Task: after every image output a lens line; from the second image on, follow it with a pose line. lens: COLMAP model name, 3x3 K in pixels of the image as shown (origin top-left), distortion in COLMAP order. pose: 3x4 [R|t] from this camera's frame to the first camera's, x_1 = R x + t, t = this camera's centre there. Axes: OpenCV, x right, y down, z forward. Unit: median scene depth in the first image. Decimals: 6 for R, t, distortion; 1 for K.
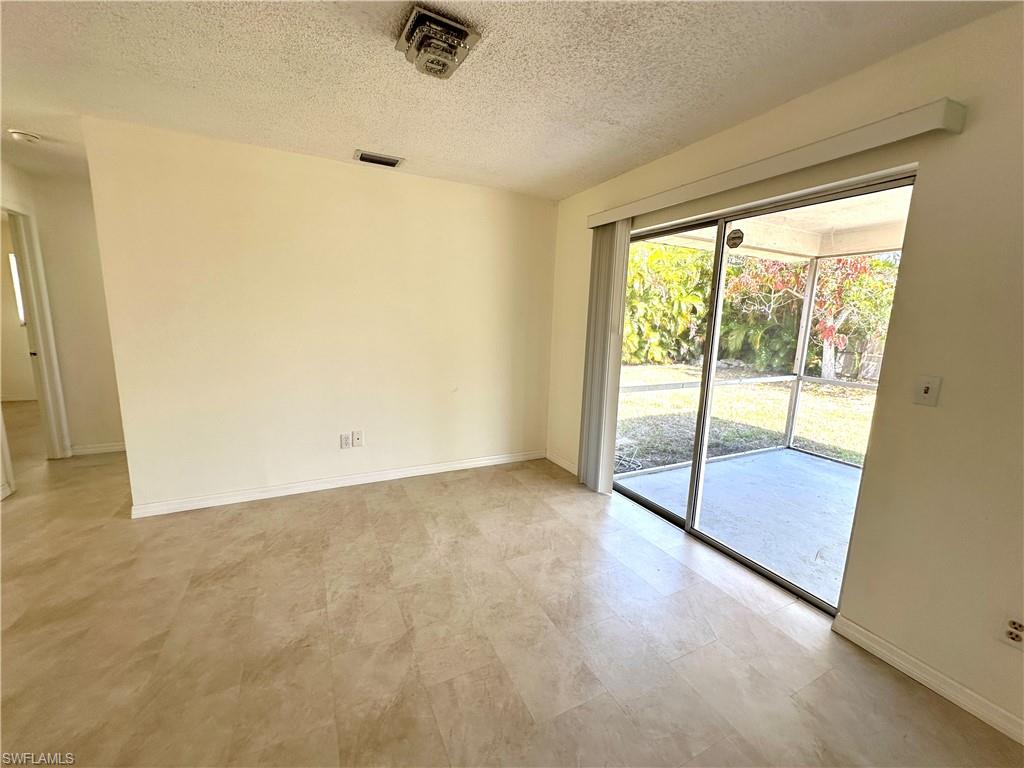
lens RADIAL K [[408.9, 0, 511.2], [0, 408.9, 384.2], [0, 0, 1]] dist [-0.003552, 0.000829]
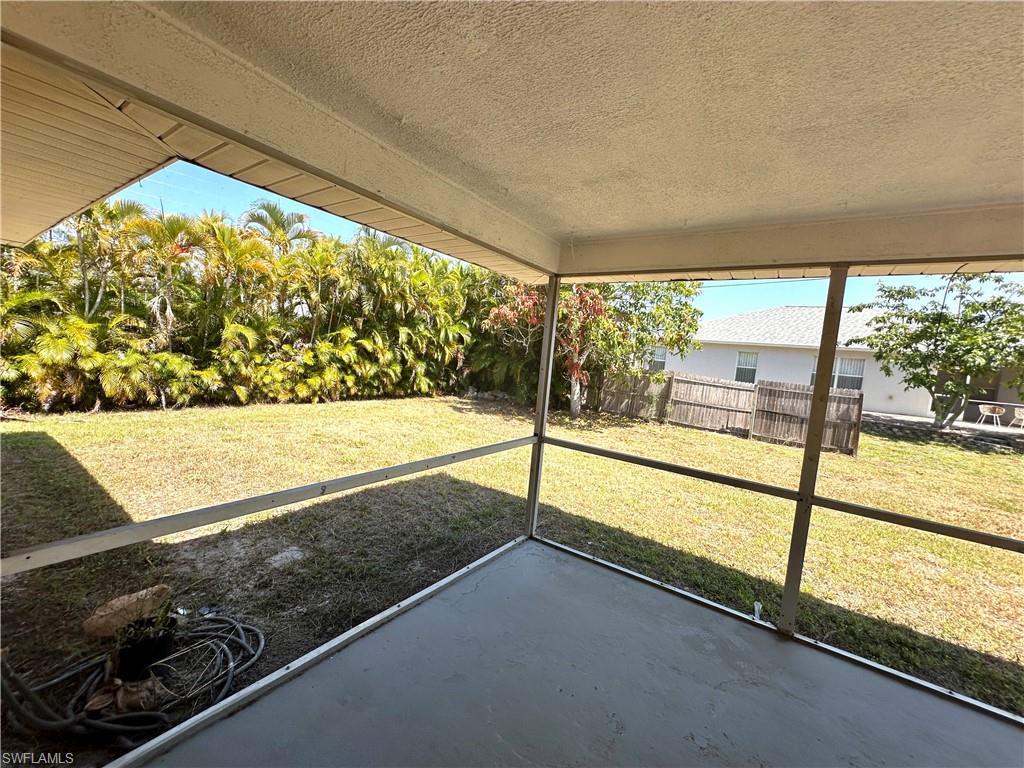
lens RADIAL K [[408.9, 0, 511.2], [0, 408.9, 384.2], [0, 0, 1]] dist [-0.003552, 0.000829]
pose [[0.877185, 0.013282, 0.479969, 0.458482], [0.016082, 0.998244, -0.057016, -0.104305], [-0.479883, 0.057733, 0.875431, 0.570345]]
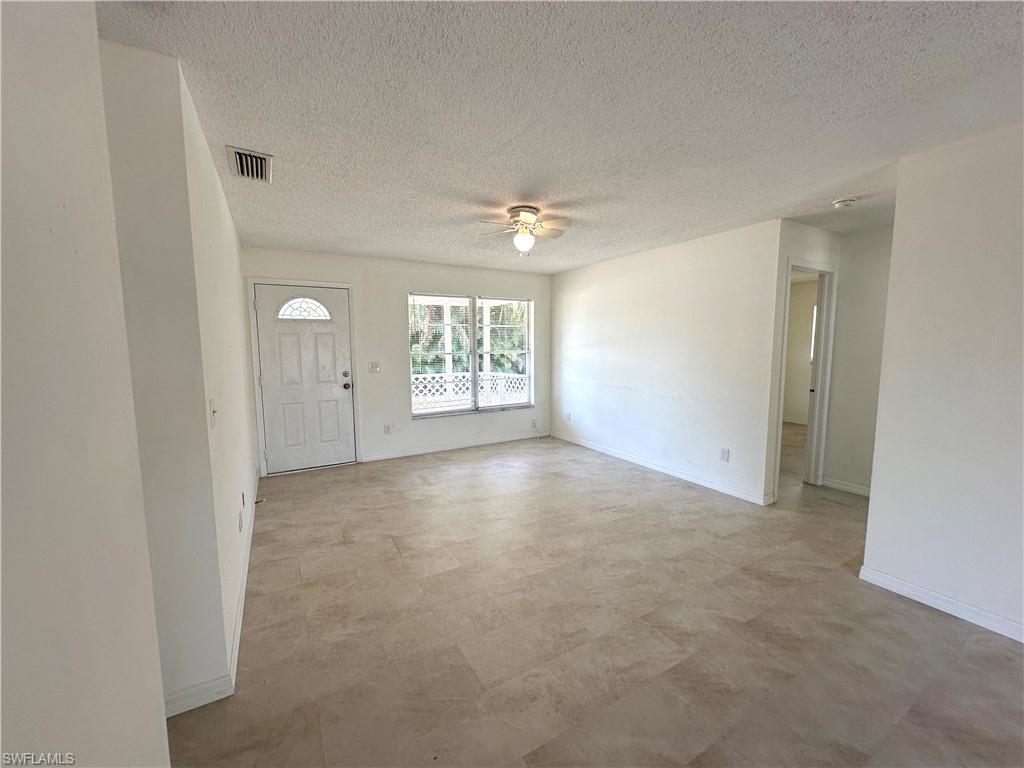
lens RADIAL K [[408.9, 0, 511.2], [0, 408.9, 384.2], [0, 0, 1]] dist [-0.003552, 0.000829]
pose [[0.063305, 0.073079, -0.995315, -0.069402], [-0.157830, 0.985498, 0.062320, -0.029563], [0.985435, 0.153146, 0.073921, 0.065814]]
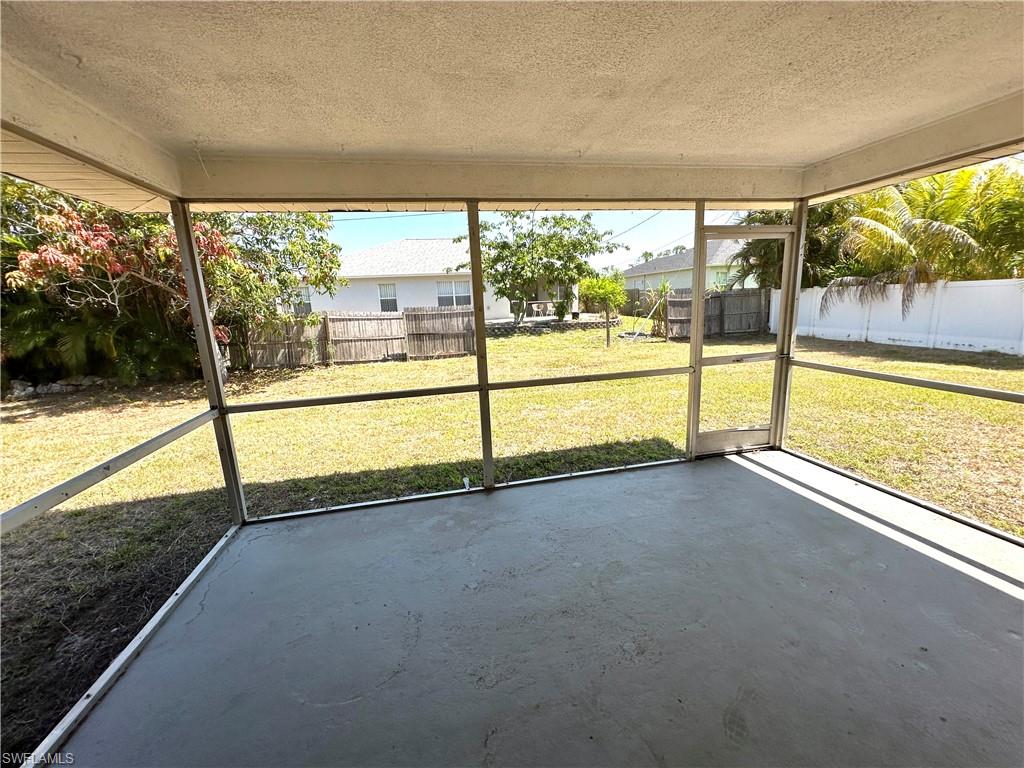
lens RADIAL K [[408.9, 0, 511.2], [0, 408.9, 384.2], [0, 0, 1]] dist [-0.003552, 0.000829]
pose [[0.246039, -0.235259, 0.940275, 0.385624], [0.213515, 0.959421, 0.184180, -0.104319], [-0.945450, 0.155447, 0.286287, 0.631021]]
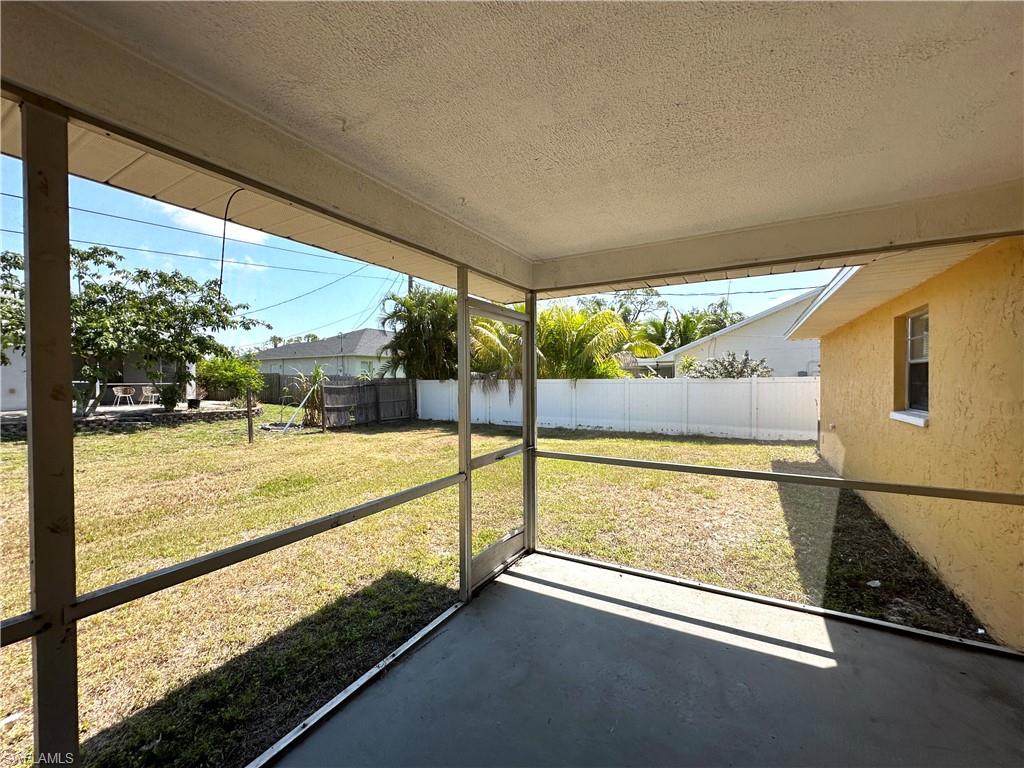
lens RADIAL K [[408.9, 0, 511.2], [0, 408.9, 384.2], [0, 0, 1]] dist [-0.003552, 0.000829]
pose [[-0.554273, -0.038360, 0.831451, 0.804257], [0.126654, 0.983417, 0.129803, -0.115877], [-0.822642, 0.177253, -0.540223, 0.812477]]
